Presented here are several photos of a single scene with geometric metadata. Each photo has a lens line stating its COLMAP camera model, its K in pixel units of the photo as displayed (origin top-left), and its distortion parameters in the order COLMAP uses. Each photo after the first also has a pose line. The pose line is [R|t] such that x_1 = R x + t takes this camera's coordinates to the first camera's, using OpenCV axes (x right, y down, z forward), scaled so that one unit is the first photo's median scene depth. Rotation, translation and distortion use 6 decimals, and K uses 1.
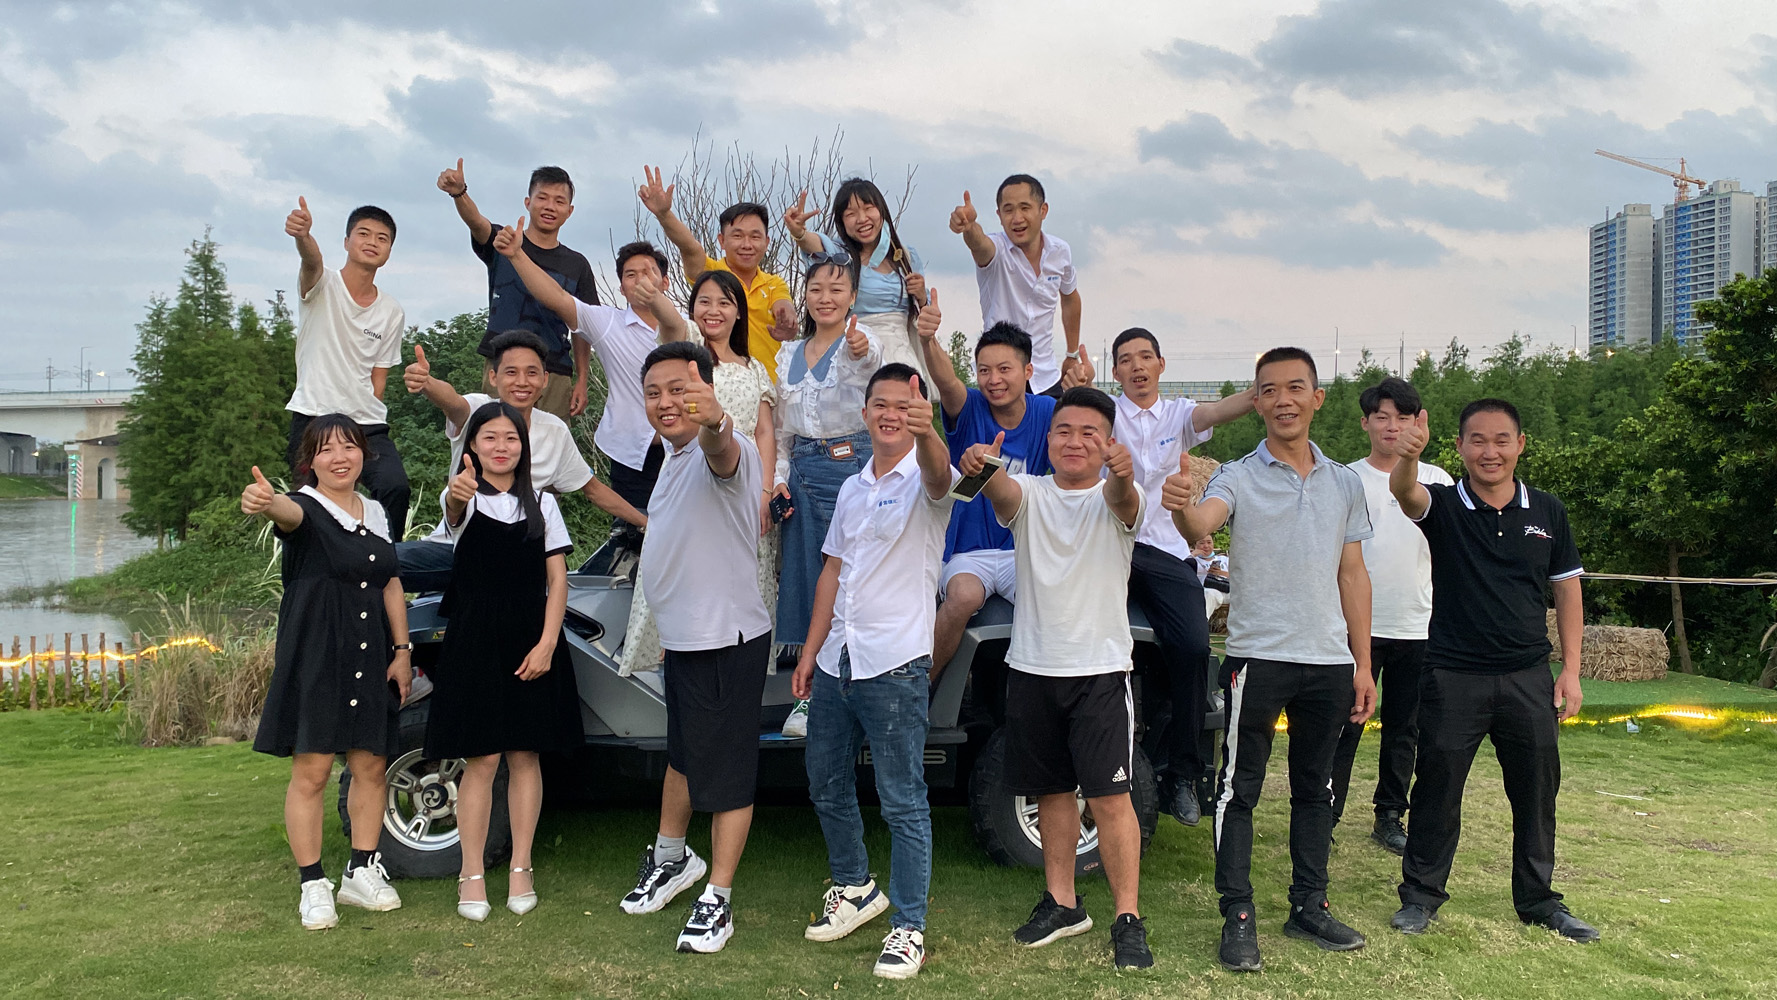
lens RADIAL K [[1489.1, 0, 835.6], [0, 1489.1, 466.6], [0, 0, 1]] dist [0.037471, -0.025317]
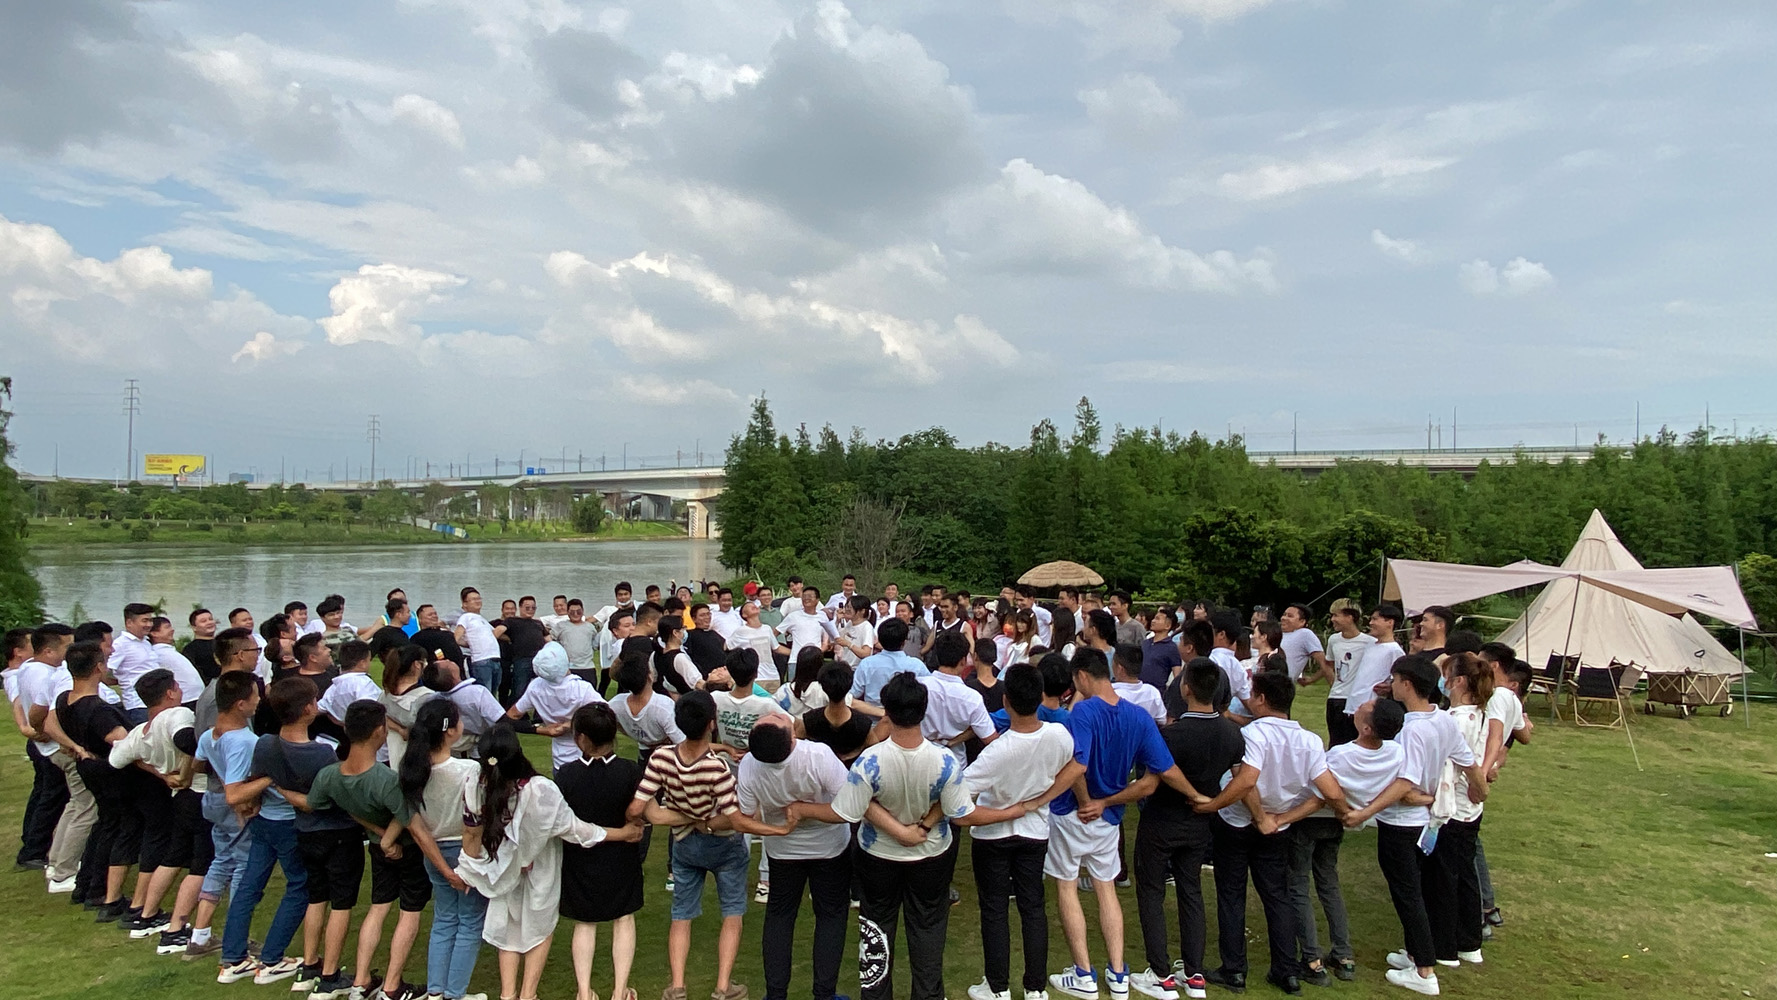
lens RADIAL K [[1118.9, 0, 878.0], [0, 1118.9, 506.3], [0, 0, 1]] dist [0.049450, -0.041622]
pose [[0.953662, -0.002324, -0.300872, 0.099443], [0.001121, 0.999991, -0.004170, -0.021520], [0.300878, 0.003640, 0.953656, -0.197454]]
